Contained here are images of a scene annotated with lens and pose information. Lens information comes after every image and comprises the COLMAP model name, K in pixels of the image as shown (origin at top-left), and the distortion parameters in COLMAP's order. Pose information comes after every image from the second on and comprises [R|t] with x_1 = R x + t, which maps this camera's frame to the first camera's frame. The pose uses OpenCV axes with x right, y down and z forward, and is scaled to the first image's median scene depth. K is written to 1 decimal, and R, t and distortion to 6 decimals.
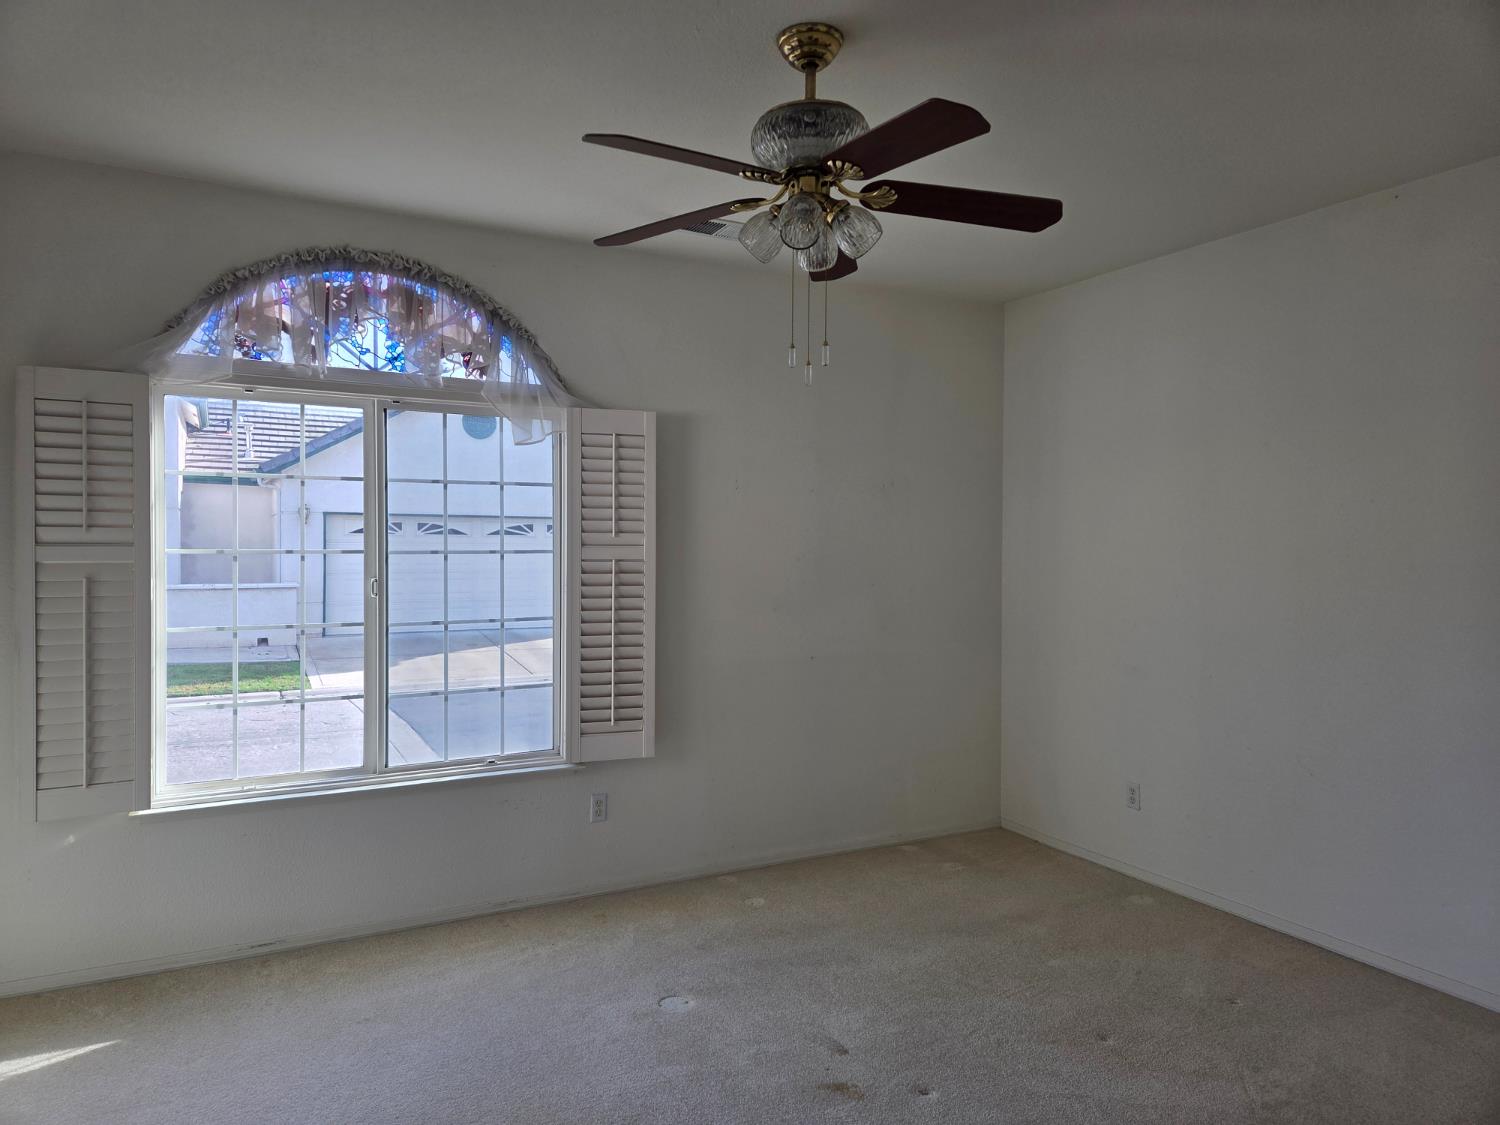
lens RADIAL K [[985.2, 0, 750.0], [0, 985.2, 562.5], [0, 0, 1]] dist [0.061350, -0.049523]
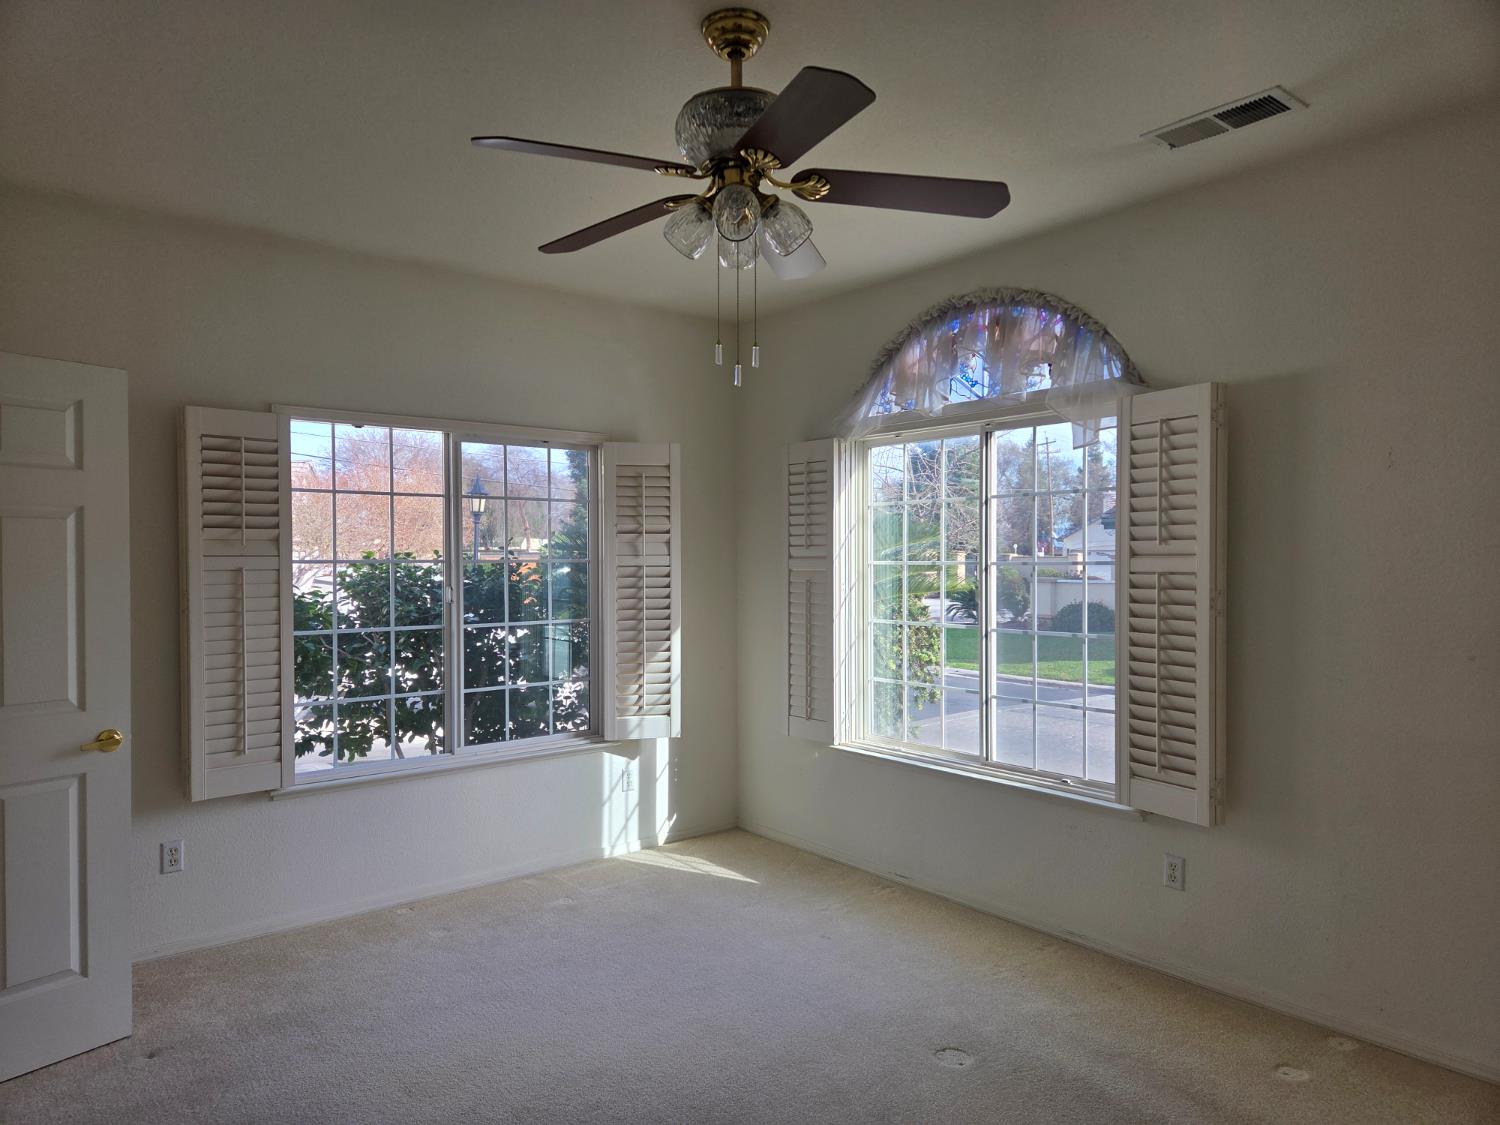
lens RADIAL K [[987.1, 0, 746.0], [0, 987.1, 566.4], [0, 0, 1]] dist [0.059917, -0.073314]
pose [[0.185657, 0.004340, -0.982605, 0.657157], [-0.010495, 0.999942, 0.002434, -0.006693], [0.982558, 0.009861, 0.185692, 0.538183]]
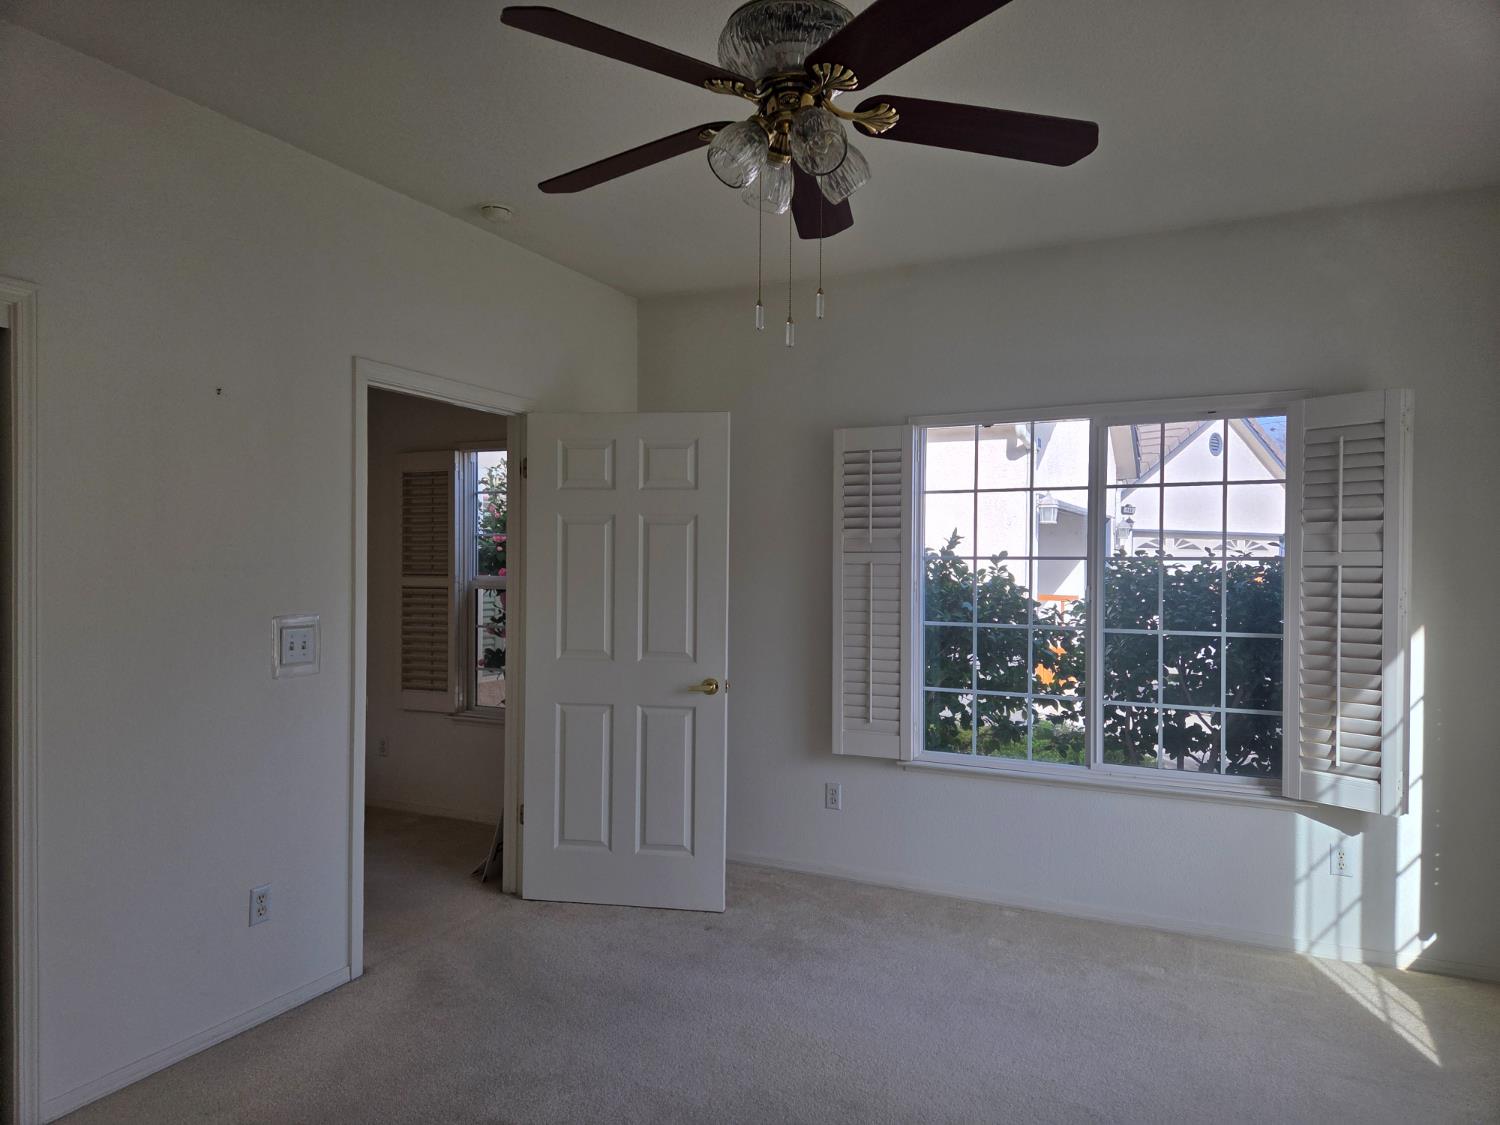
lens RADIAL K [[987.1, 0, 746.0], [0, 987.1, 566.4], [0, 0, 1]] dist [0.059917, -0.073314]
pose [[-0.823995, -0.001663, -0.566595, 0.372005], [-0.014175, 0.999743, 0.017681, -0.010922], [0.566420, 0.022601, -0.823806, 1.065055]]
